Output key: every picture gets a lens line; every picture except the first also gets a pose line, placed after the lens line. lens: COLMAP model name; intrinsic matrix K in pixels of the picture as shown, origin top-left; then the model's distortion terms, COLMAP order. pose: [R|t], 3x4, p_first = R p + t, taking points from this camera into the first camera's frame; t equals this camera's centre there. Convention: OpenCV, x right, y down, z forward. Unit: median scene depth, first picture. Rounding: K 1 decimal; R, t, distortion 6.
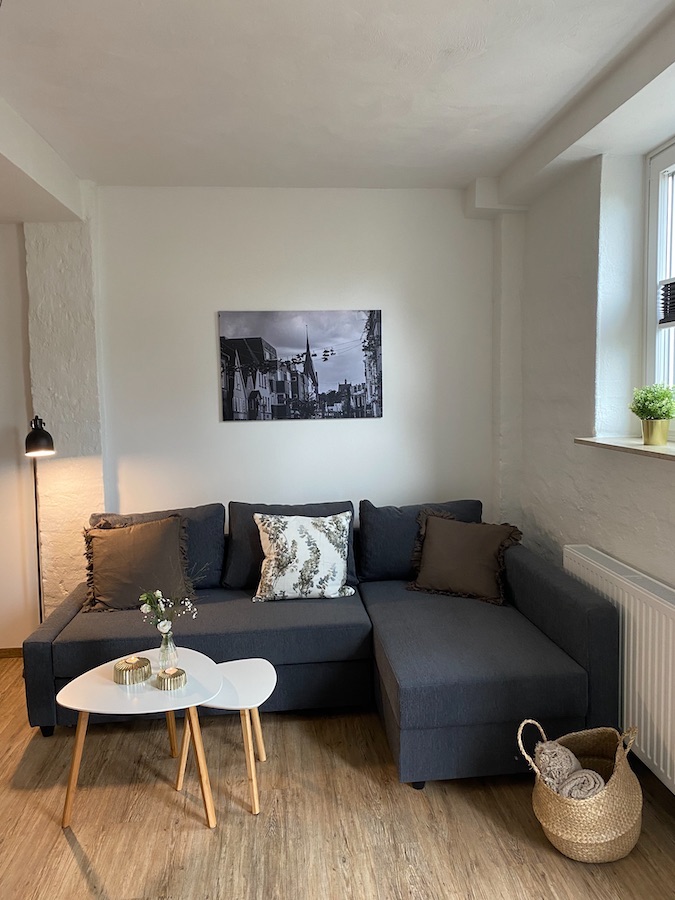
lens RADIAL K [[684.4, 0, 348.9], [0, 684.4, 445.9], [0, 0, 1]] dist [0.033234, -0.036757]
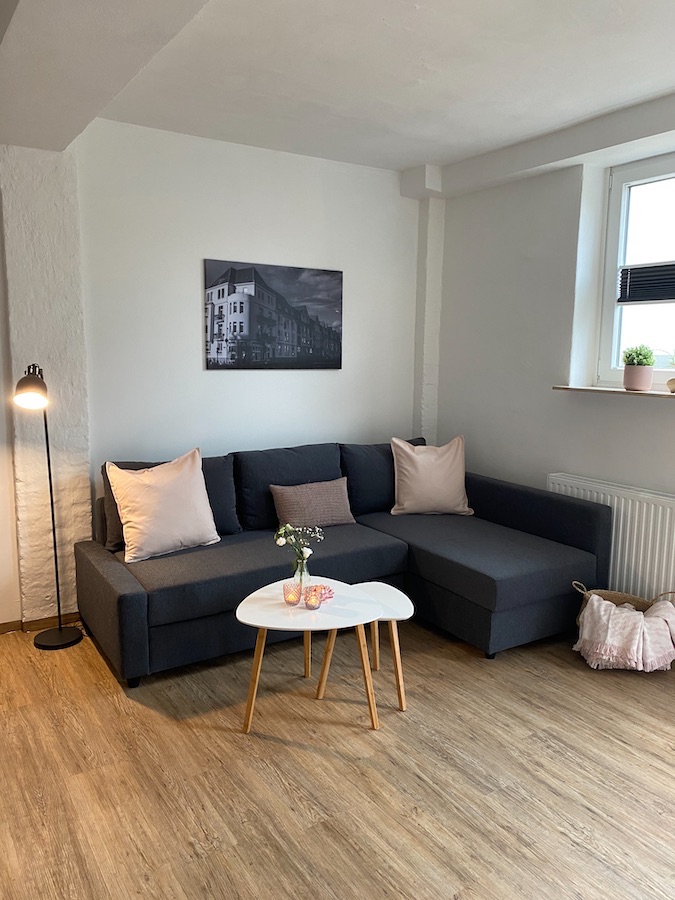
lens RADIAL K [[684.4, 0, 348.9], [0, 684.4, 445.9], [0, 0, 1]] dist [0.033234, -0.036757]
pose [[0.912809, -0.027086, 0.407487, -0.561900], [0.004300, 0.998380, 0.056732, 0.026433], [-0.408364, -0.050033, 0.911447, -0.011413]]
